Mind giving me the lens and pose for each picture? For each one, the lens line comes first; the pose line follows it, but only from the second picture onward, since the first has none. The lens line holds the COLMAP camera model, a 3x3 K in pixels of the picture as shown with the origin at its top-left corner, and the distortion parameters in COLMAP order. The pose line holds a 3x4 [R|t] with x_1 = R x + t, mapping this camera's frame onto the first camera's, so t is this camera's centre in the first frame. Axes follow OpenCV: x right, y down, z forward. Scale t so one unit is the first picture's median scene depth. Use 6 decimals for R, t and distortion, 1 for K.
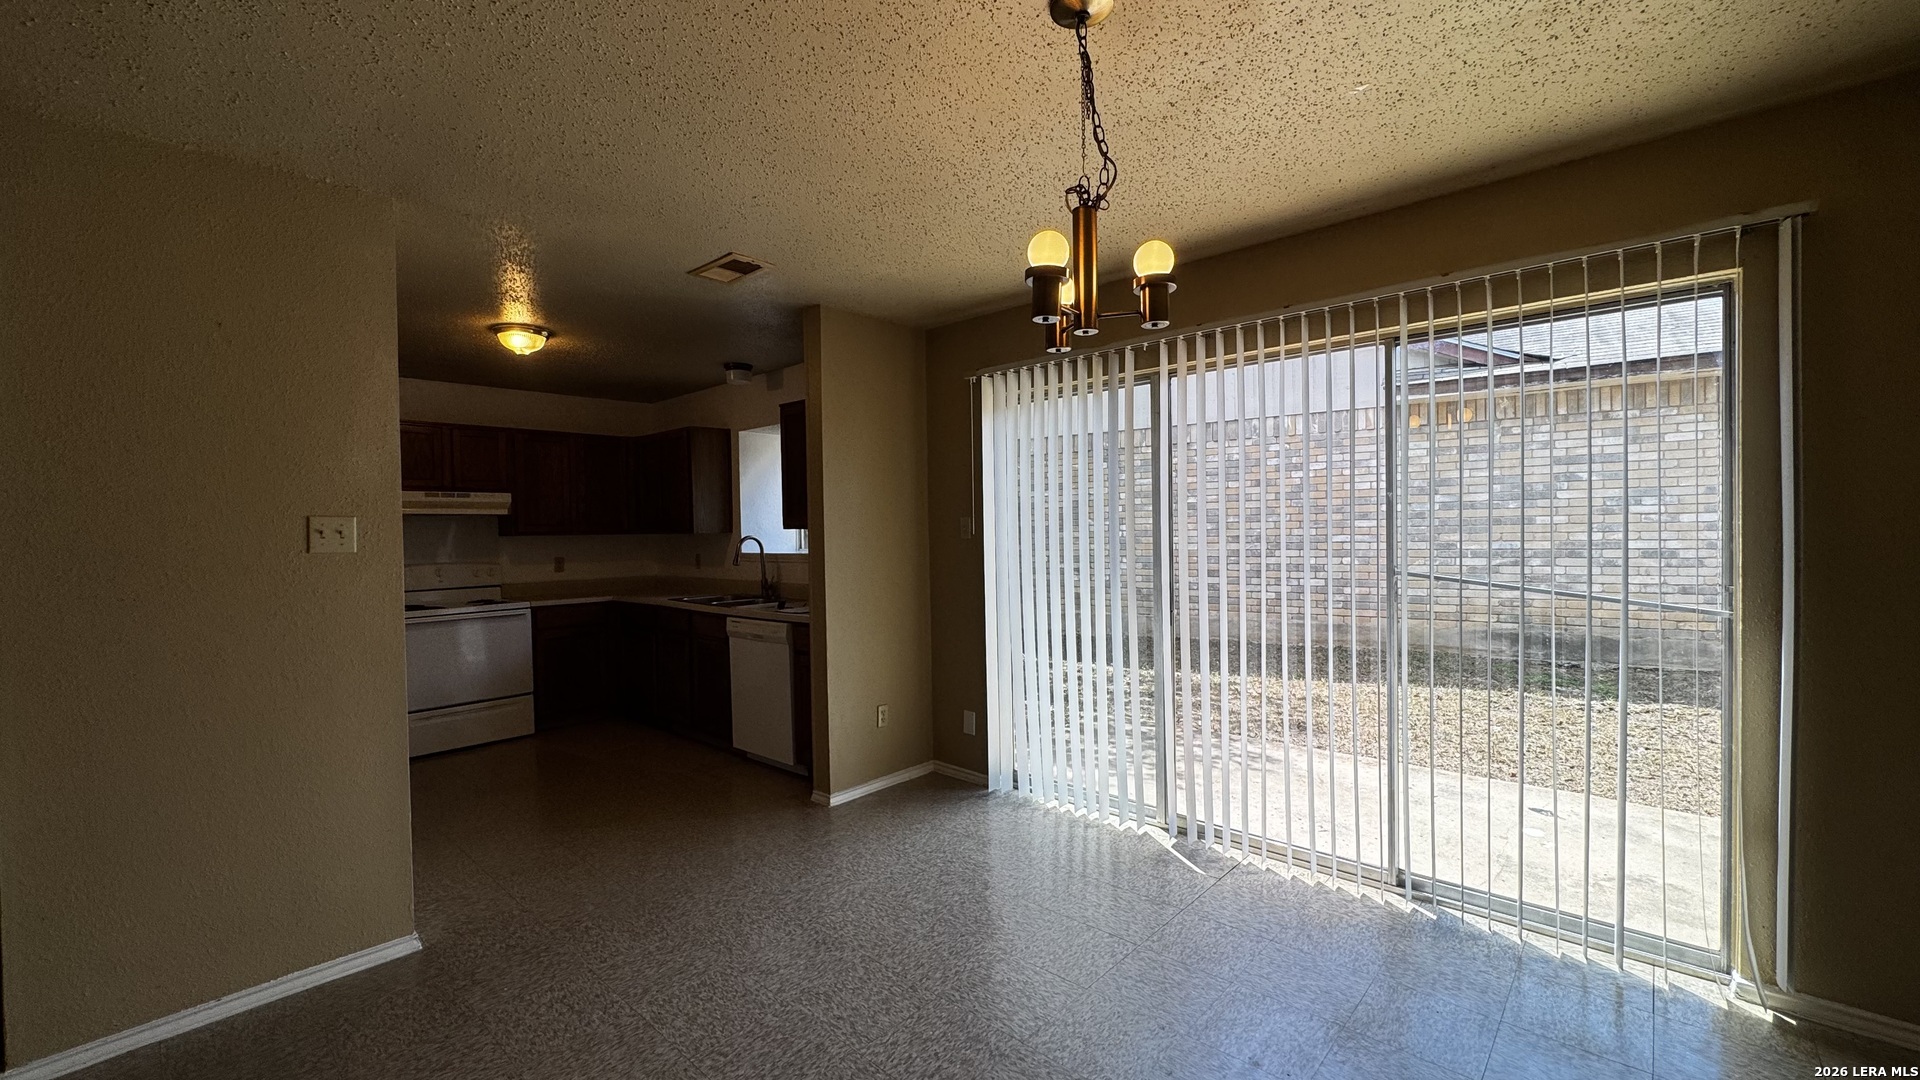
lens RADIAL K [[766.5, 0, 959.7], [0, 766.5, 540.0], [0, 0, 1]] dist [-0.004048, 0.001106]
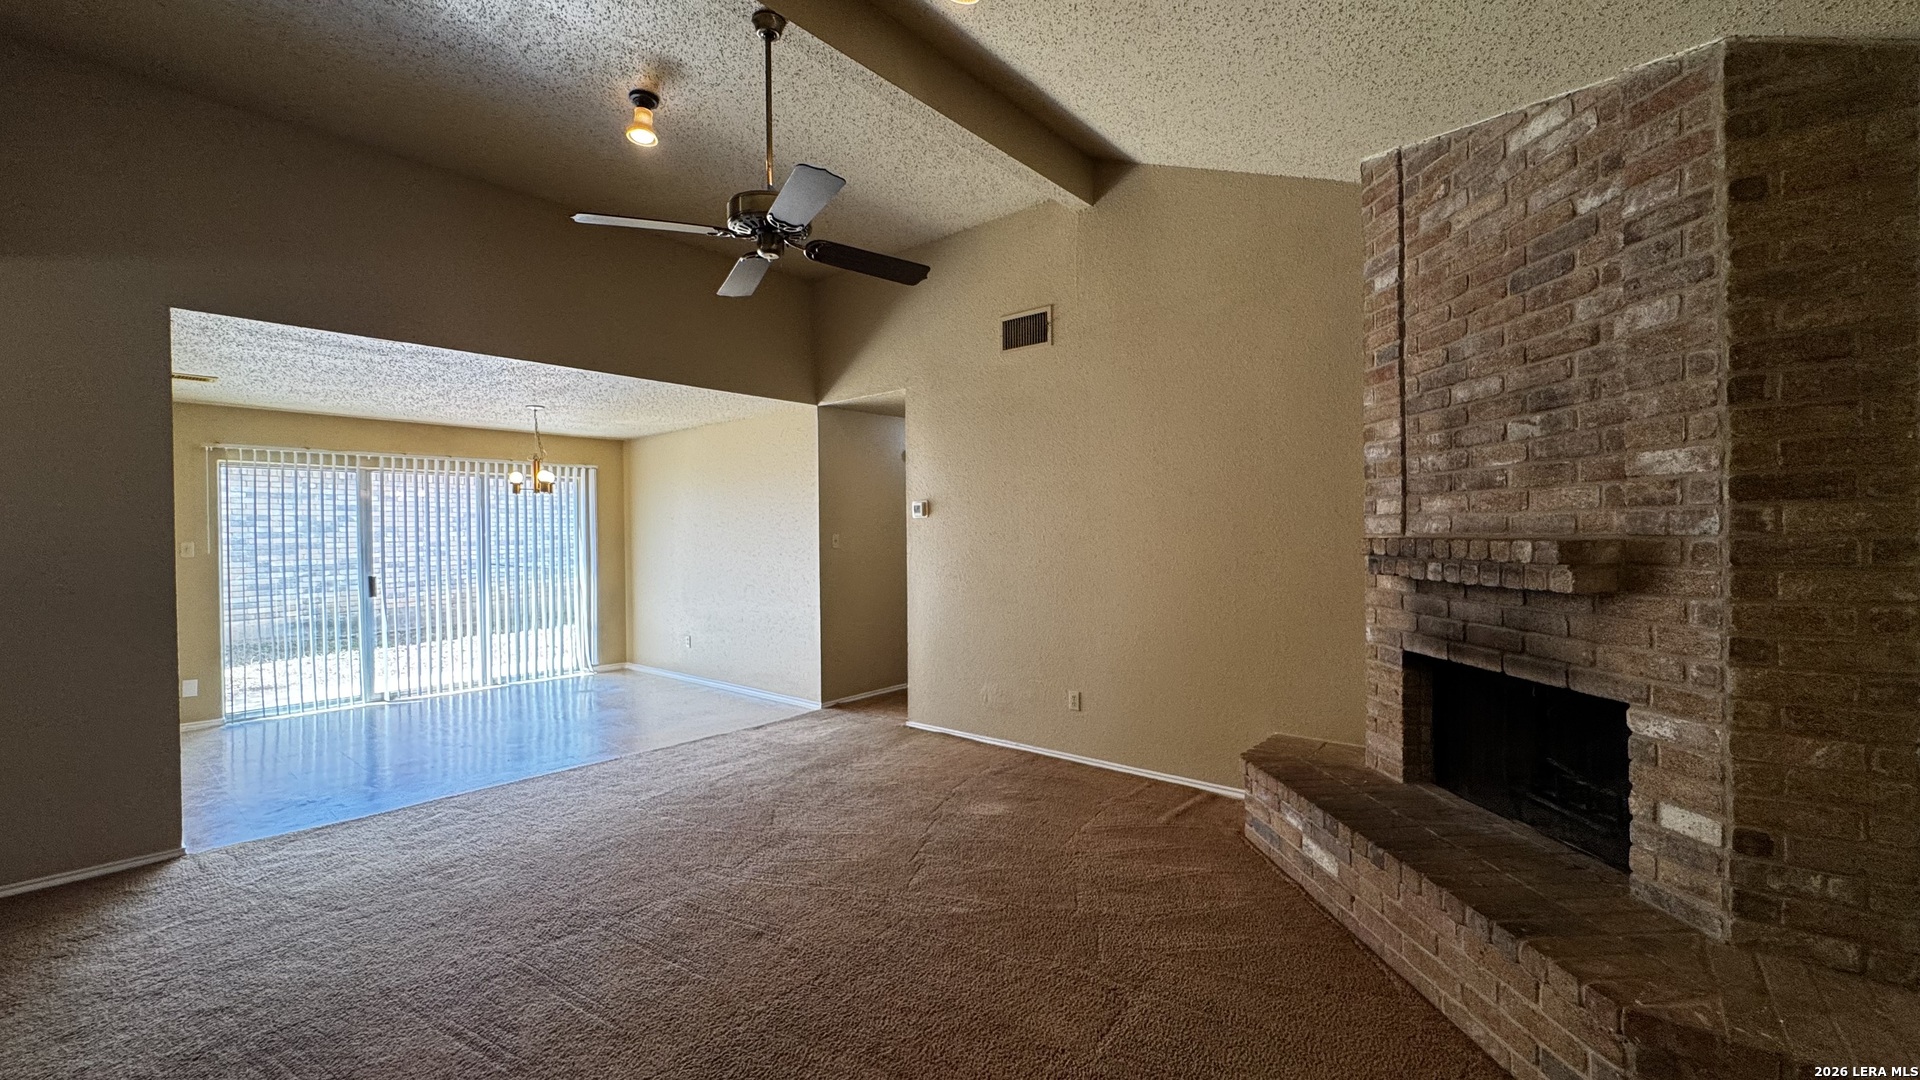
lens RADIAL K [[766.5, 0, 963.3], [0, 766.5, 542.5], [0, 0, 1]] dist [-0.004048, 0.001106]
pose [[-0.043292, 0.004723, 0.999051, -1.267358], [0.028188, 0.999596, -0.003504, 0.013524], [-0.998665, 0.028010, -0.043408, -0.315559]]
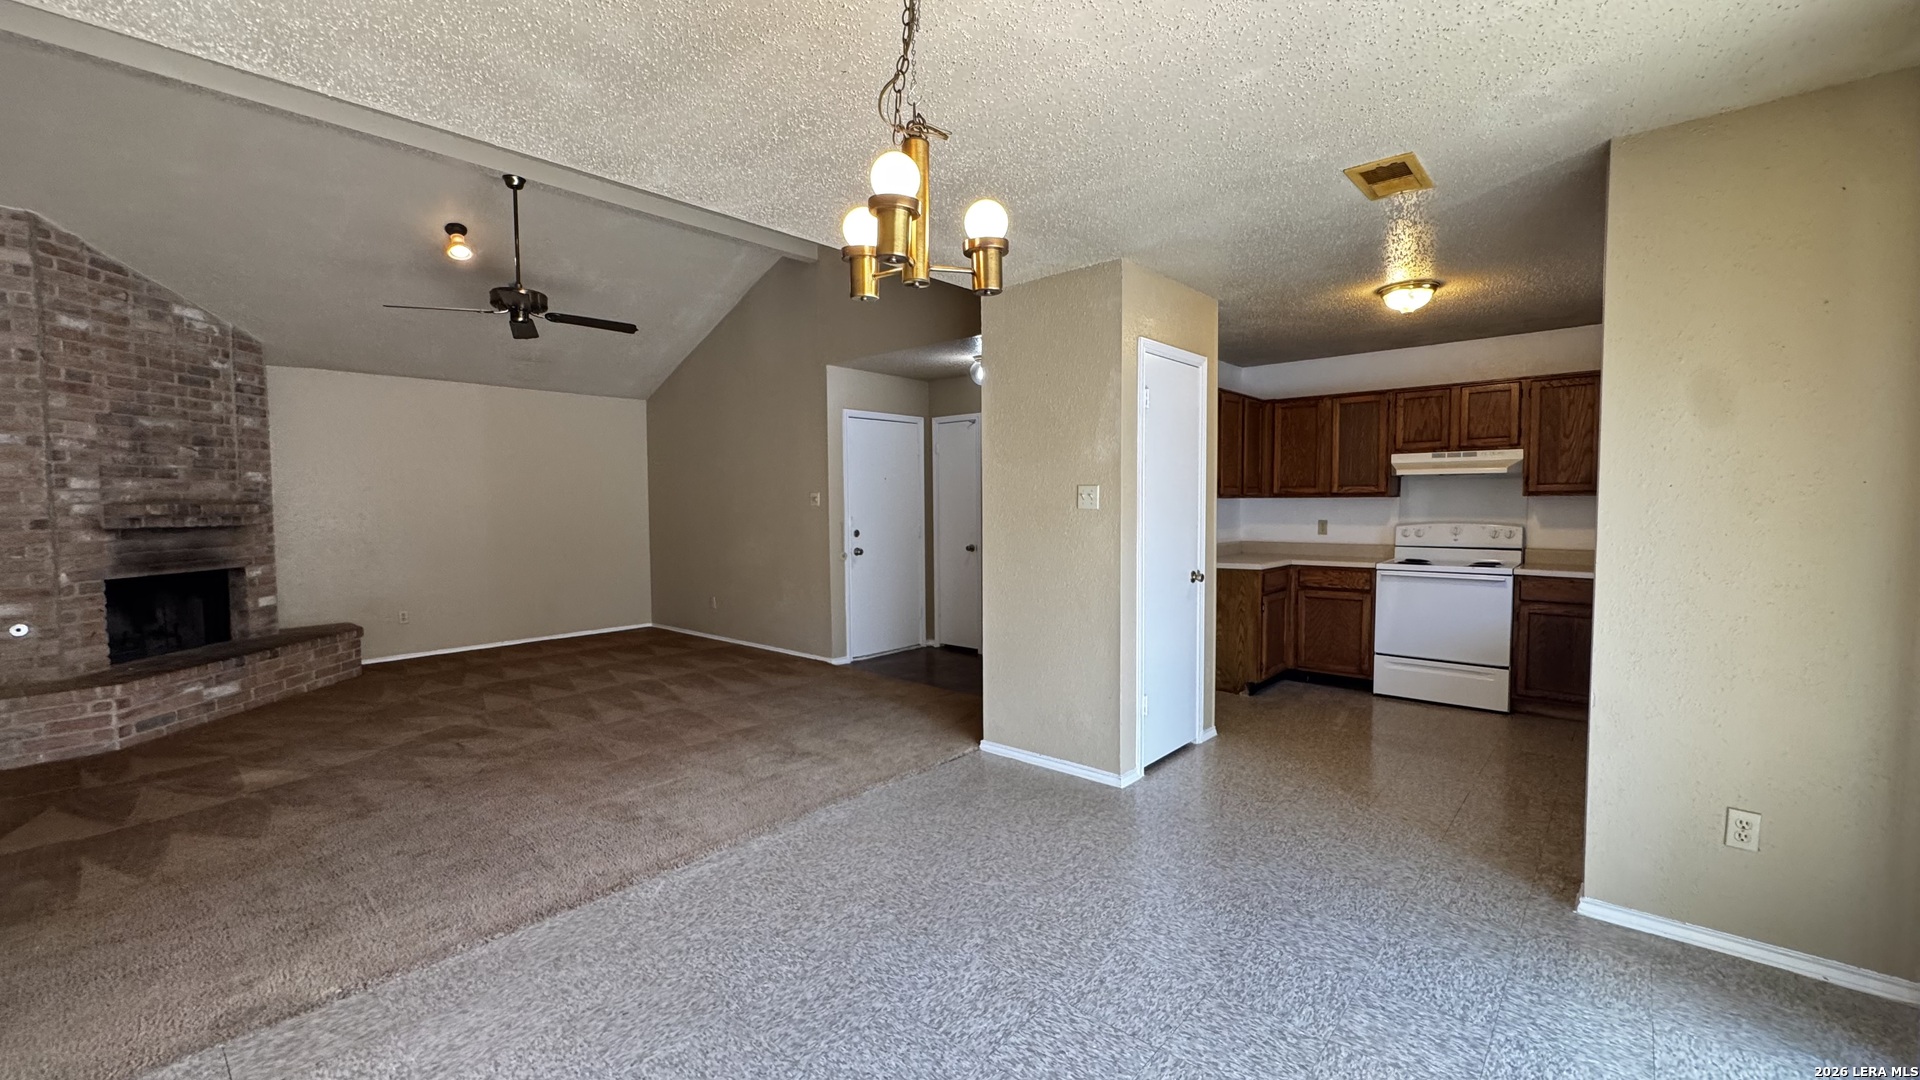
lens RADIAL K [[766.5, 0, 959.7], [0, 766.5, 539.9], [0, 0, 1]] dist [-0.004048, 0.001106]
pose [[0.019023, 0.069895, -0.997373, 0.369681], [-0.007077, 0.997538, 0.069772, -0.013601], [0.999794, 0.005731, 0.019470, 0.359209]]
